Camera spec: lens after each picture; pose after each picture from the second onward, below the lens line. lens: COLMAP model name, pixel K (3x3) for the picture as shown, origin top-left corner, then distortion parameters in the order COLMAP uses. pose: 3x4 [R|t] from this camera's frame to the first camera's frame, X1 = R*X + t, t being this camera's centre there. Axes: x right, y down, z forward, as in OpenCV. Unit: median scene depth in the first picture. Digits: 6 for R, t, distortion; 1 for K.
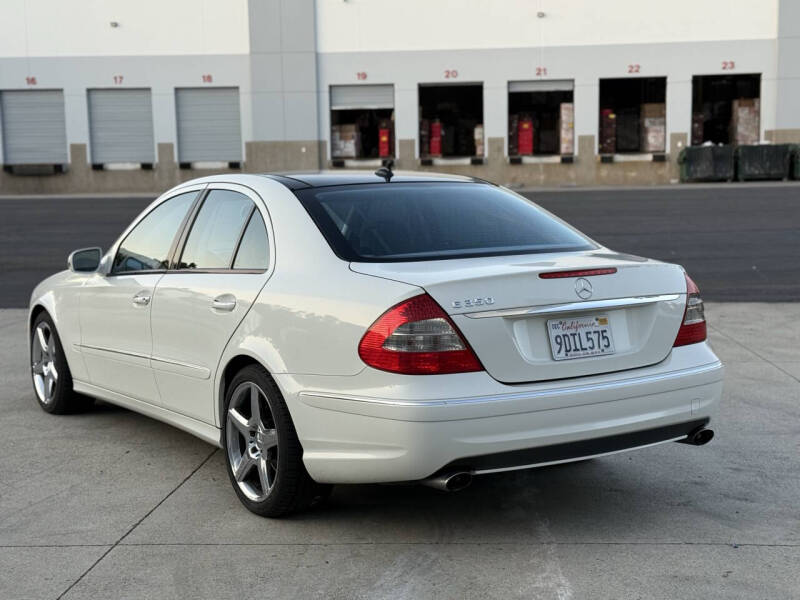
lens RADIAL K [[1190.4, 0, 400.0], [0, 1190.4, 300.0], [0, 0, 1]] dist [0.121782, 0.047978]
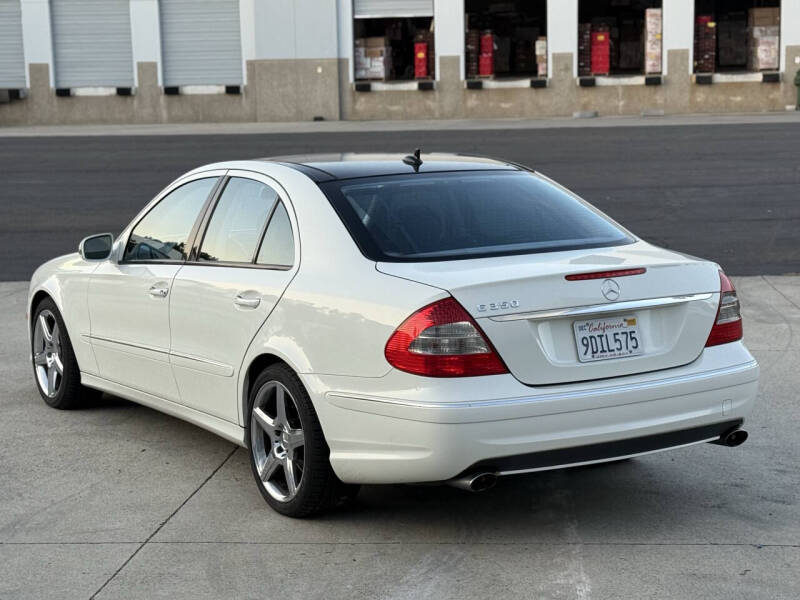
lens RADIAL K [[1526.0, 0, 400.0], [0, 1526.0, 300.0], [0, 0, 1]] dist [0.127669, 0.197304]
pose [[0.999618, 0.000601, -0.027623, 0.010135], [0.000219, 0.999560, 0.029668, -0.030225], [0.027628, -0.029662, 0.999178, -0.217246]]
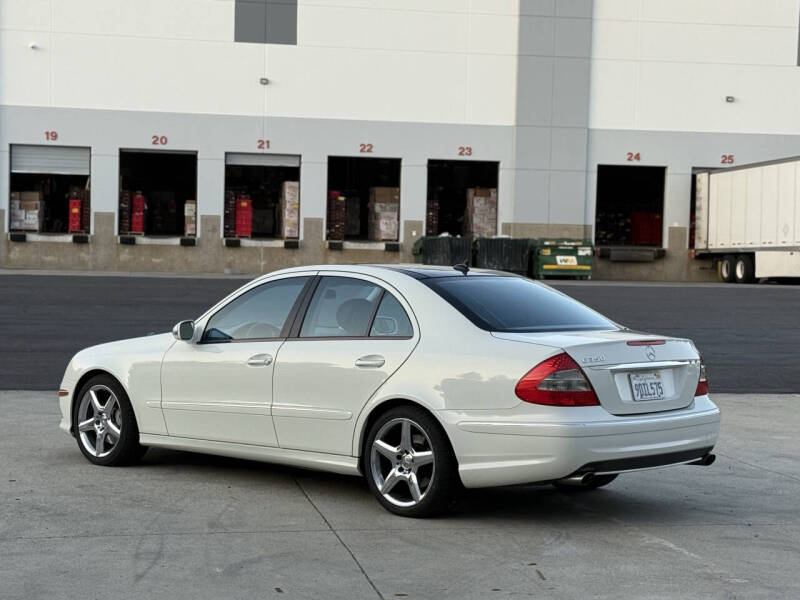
lens RADIAL K [[1455.4, 0, 400.0], [0, 1455.4, 300.0], [0, 0, 1]] dist [0.135379, 0.022708]
pose [[0.968830, 0.030922, 0.245790, -0.459751], [-0.012152, 0.996917, -0.077518, 0.053300], [-0.247429, 0.072115, 0.966219, -0.525506]]
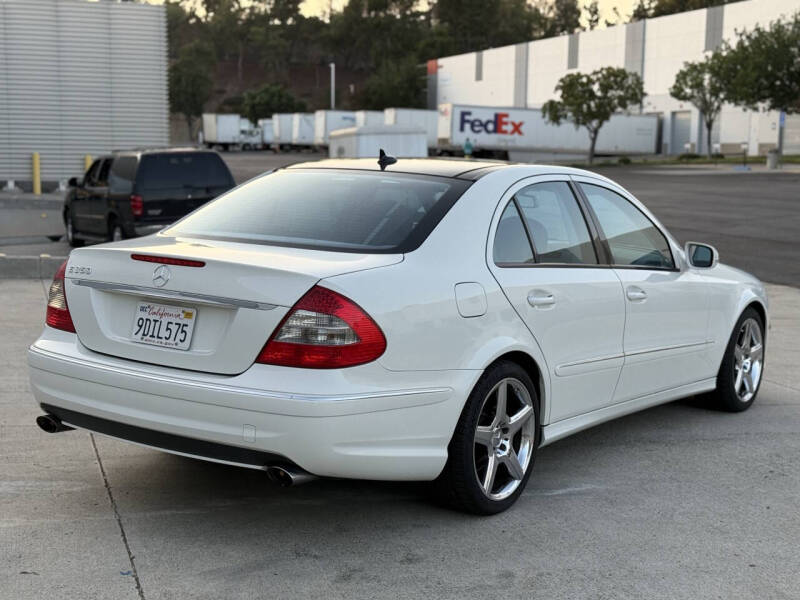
lens RADIAL K [[1190.4, 0, 400.0], [0, 1190.4, 300.0], [0, 0, 1]] dist [0.121782, 0.047978]
pose [[0.386609, 0.140809, -0.911431, 0.869956], [-0.135394, 0.986233, 0.094934, -0.084748], [0.912251, 0.086700, 0.400351, 0.608199]]
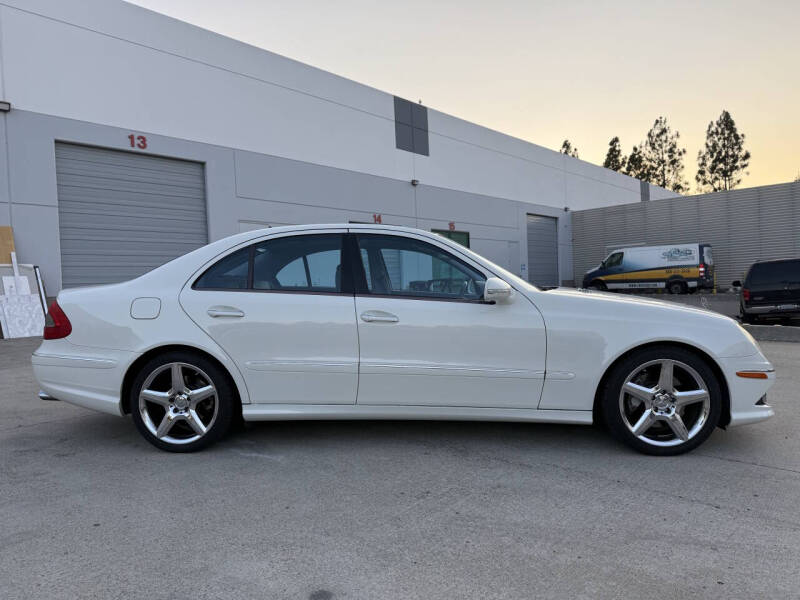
lens RADIAL K [[557.2, 0, 400.0], [0, 557.2, 300.0], [0, 0, 1]] dist [0.096806, -0.143380]
pose [[-0.590518, 0.057865, -0.804947, 0.487691], [-0.048771, 0.993044, 0.107166, -0.102115], [0.805549, 0.102541, -0.583588, 1.533339]]
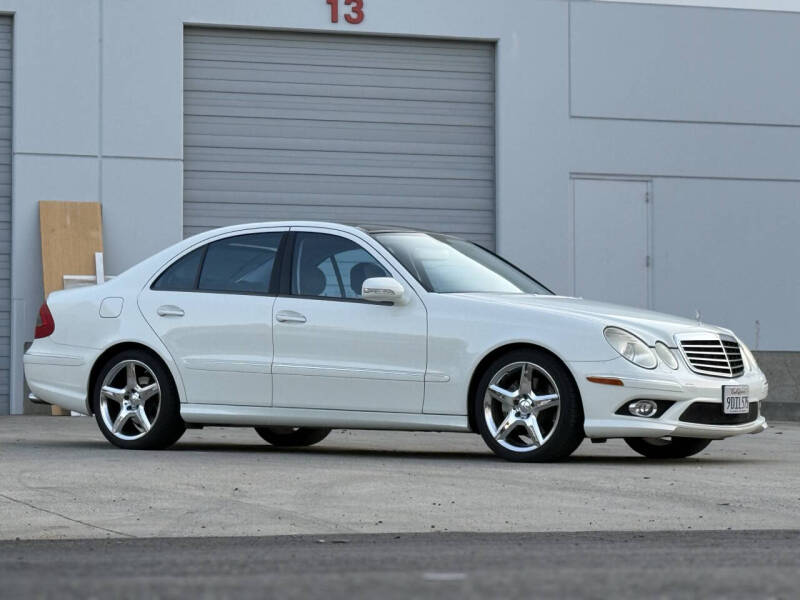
lens RADIAL K [[2473.5, 0, 400.0], [0, 2473.5, 300.0], [0, 0, 1]] dist [0.041310, 0.128832]
pose [[-0.919104, -0.003731, -0.393998, 0.932002], [-0.031129, 0.997517, 0.063169, -0.202398], [0.392784, 0.070324, -0.916938, 3.540852]]
